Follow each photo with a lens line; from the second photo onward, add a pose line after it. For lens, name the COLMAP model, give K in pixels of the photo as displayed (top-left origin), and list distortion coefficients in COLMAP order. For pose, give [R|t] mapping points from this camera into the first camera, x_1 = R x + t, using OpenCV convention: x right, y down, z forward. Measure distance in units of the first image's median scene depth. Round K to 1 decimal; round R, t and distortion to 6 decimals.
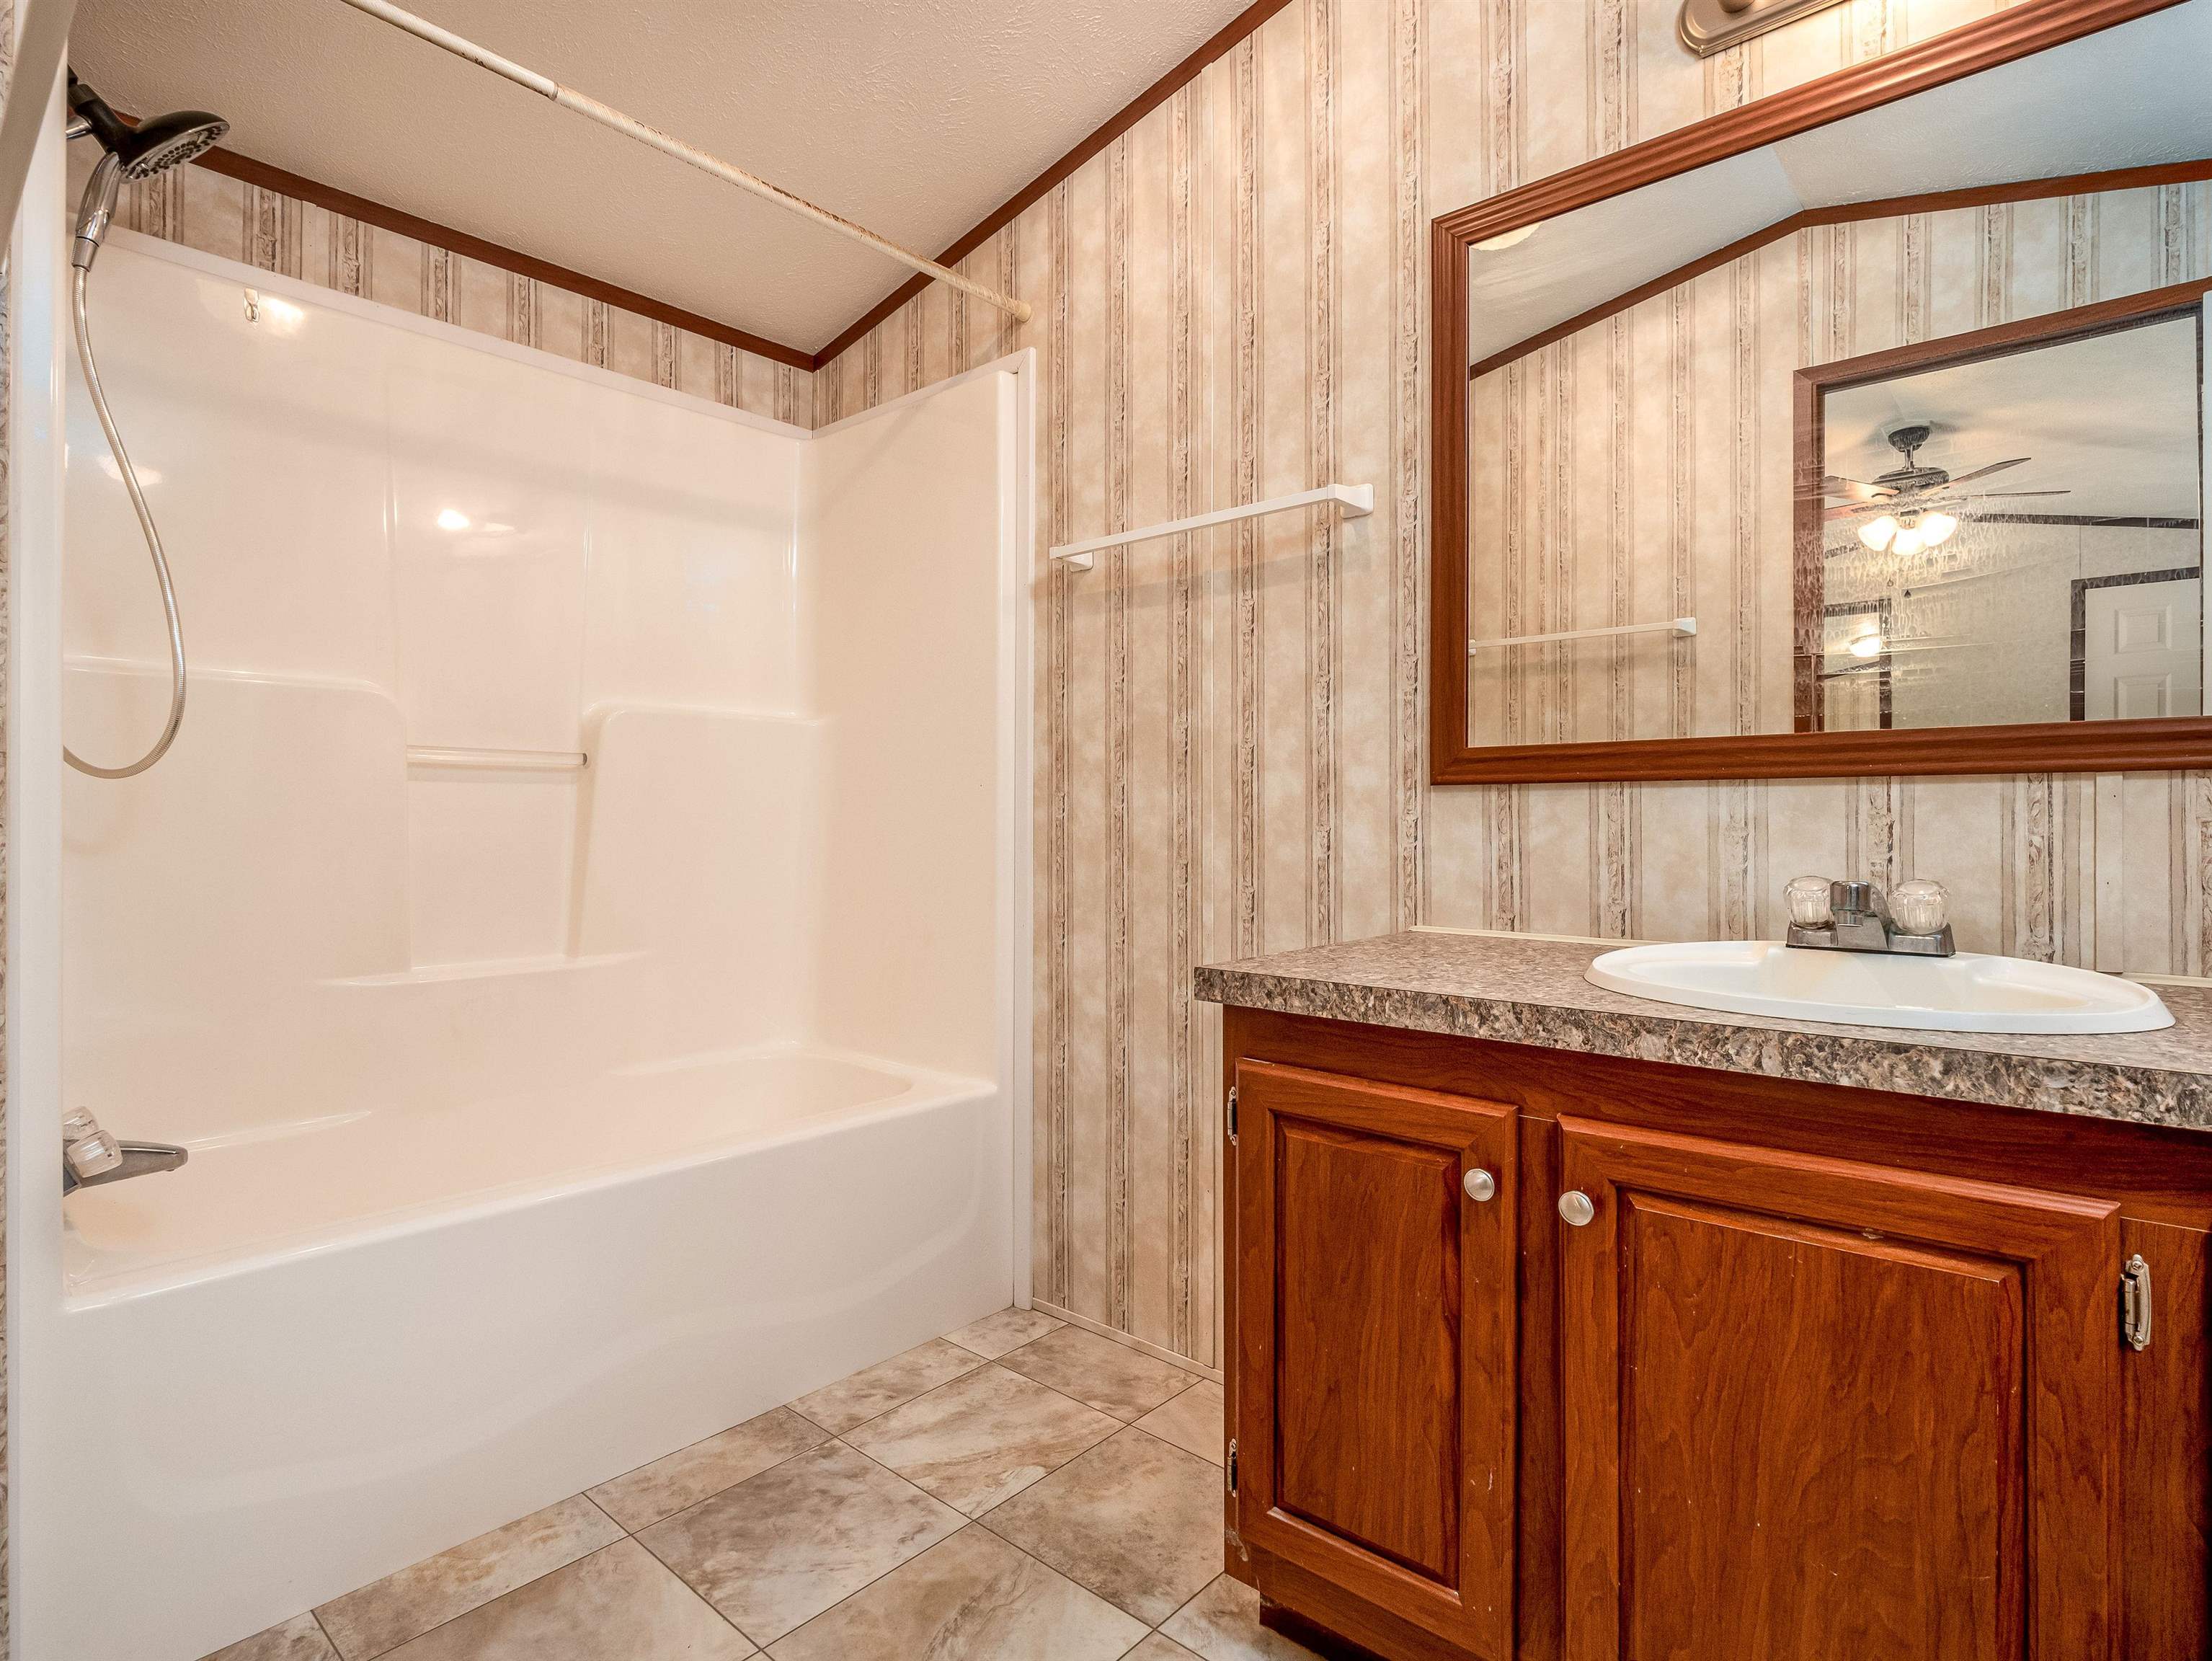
lens RADIAL K [[1135.5, 0, 1097.1], [0, 1135.5, 816.8], [0, 0, 1]] dist [-0.001056, -0.001090]
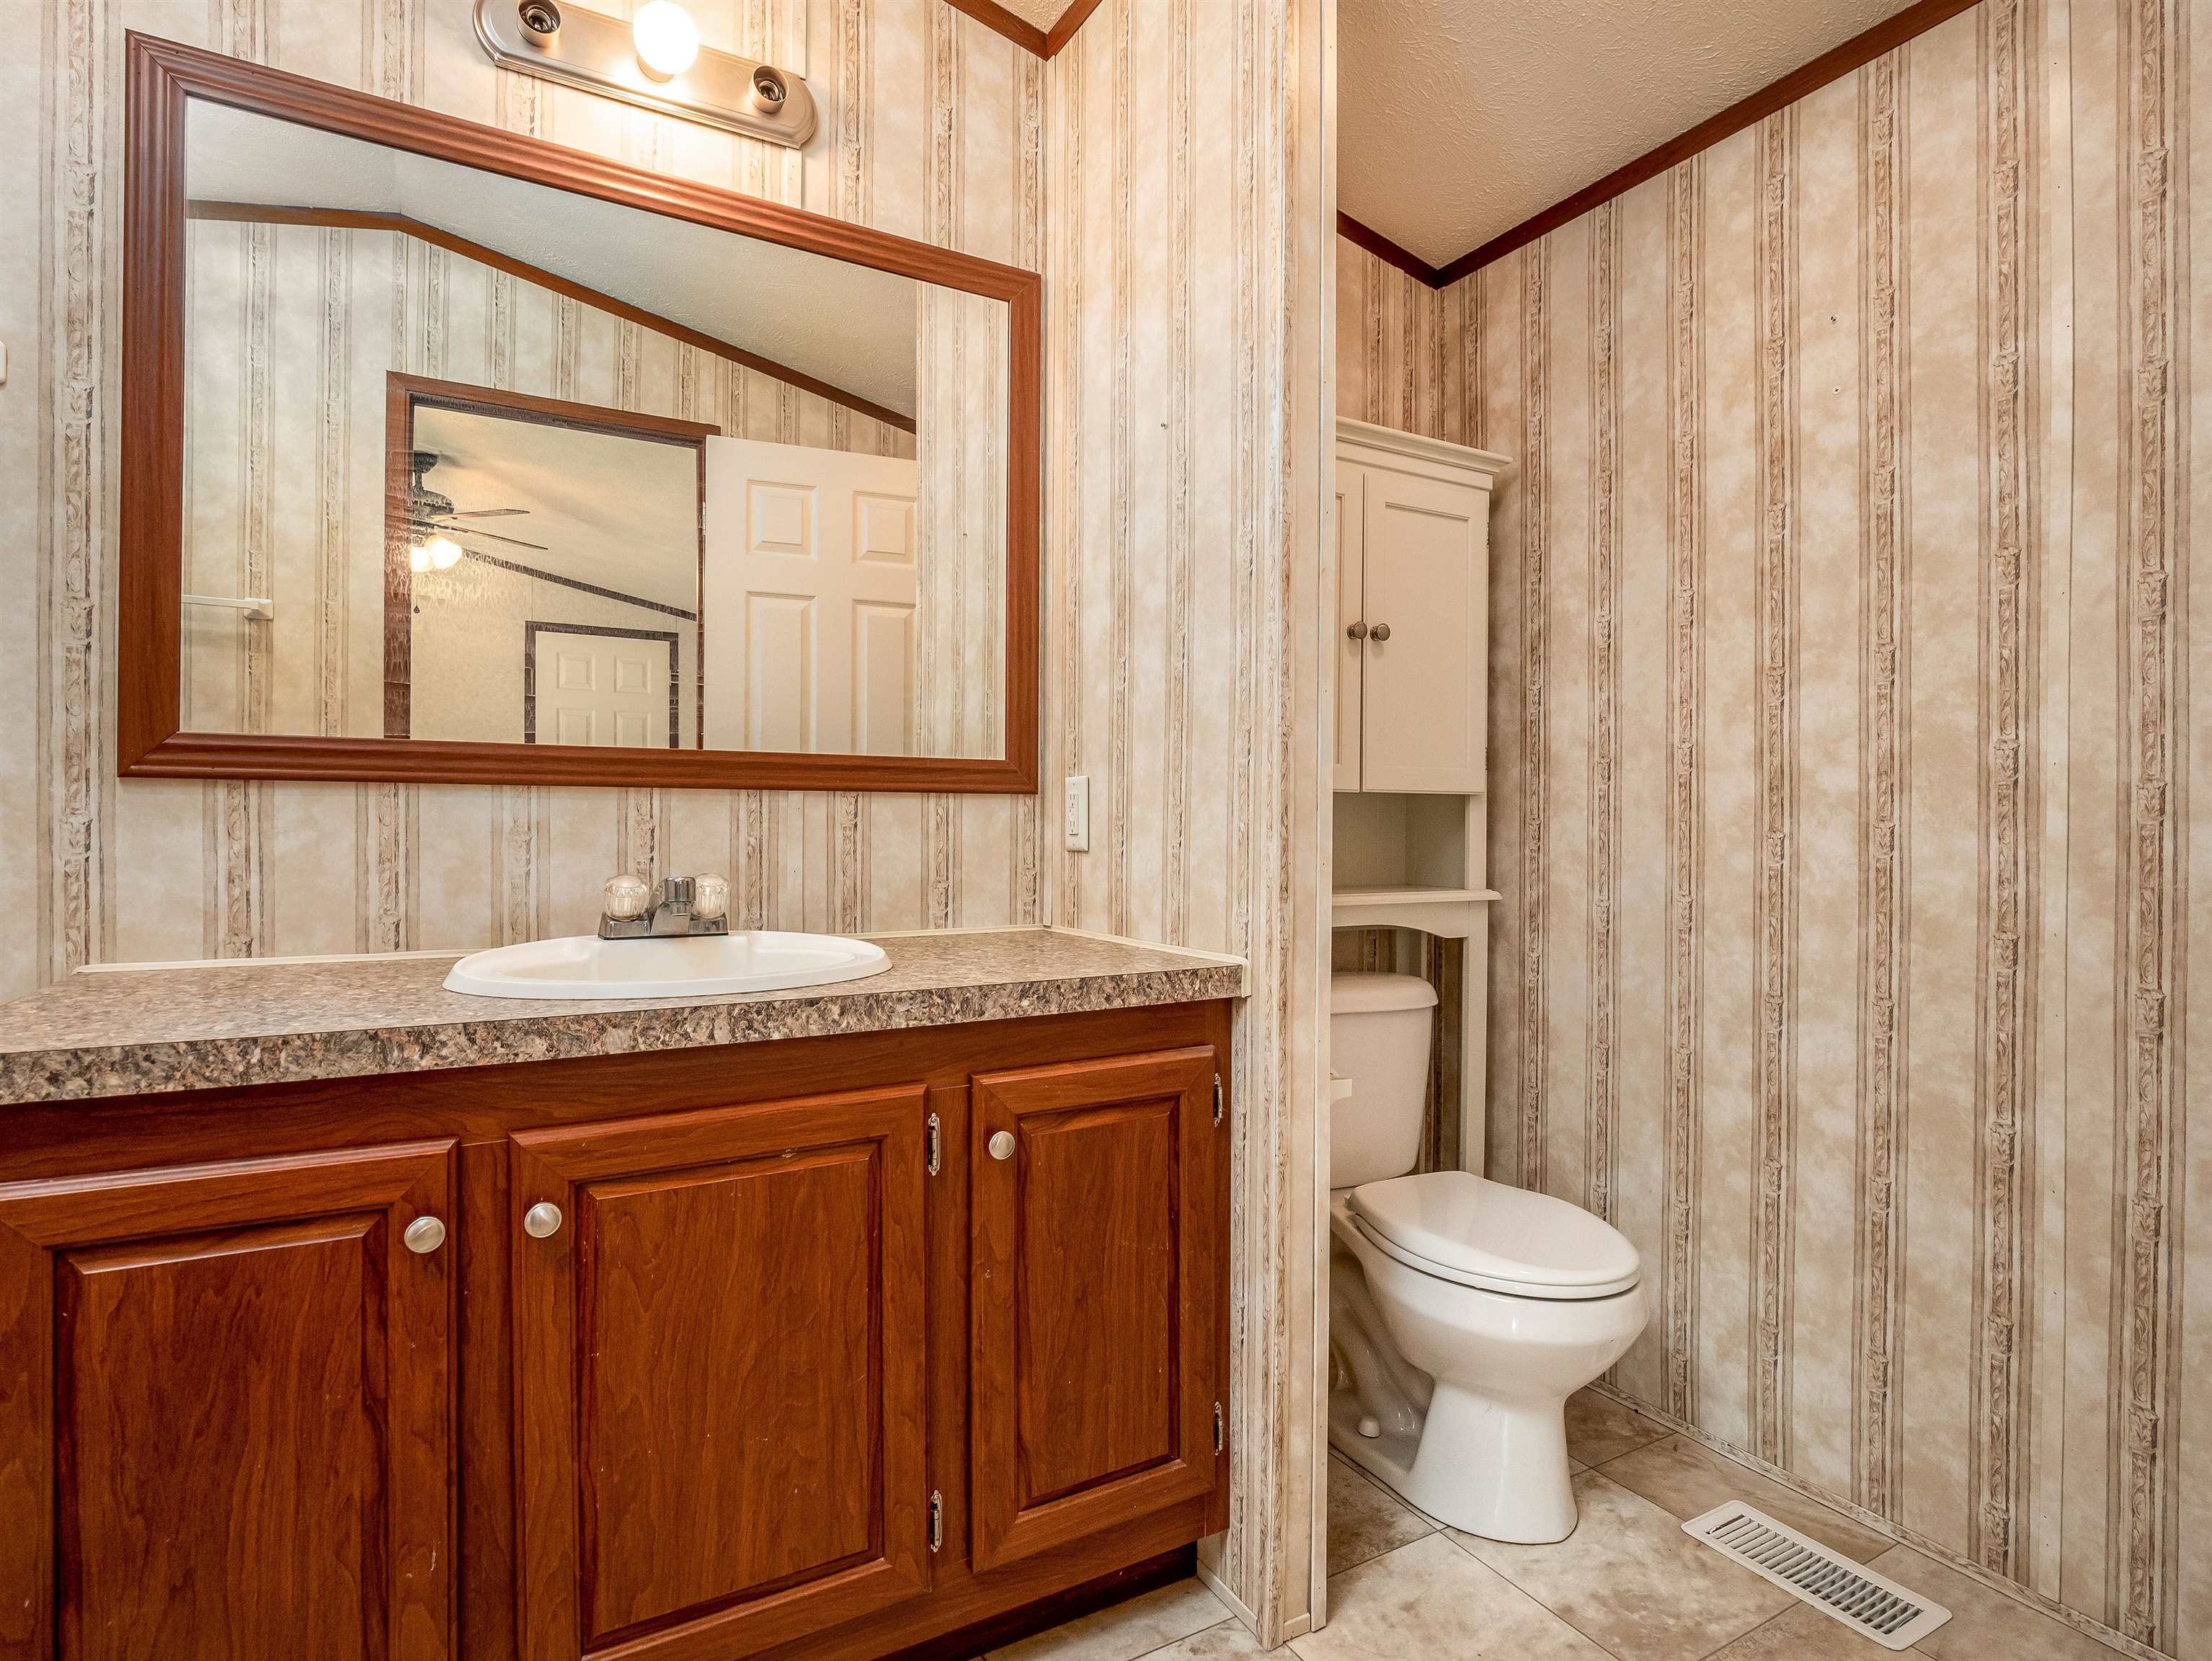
lens RADIAL K [[1148.9, 0, 1106.0], [0, 1148.9, 830.5], [0, 0, 1]] dist [-0.003123, -0.002093]
pose [[0.327076, -0.001517, 0.944997, -0.292988], [-0.006148, 0.999974, 0.003733, 0.001266], [-0.944978, -0.007031, 0.327058, 0.179944]]
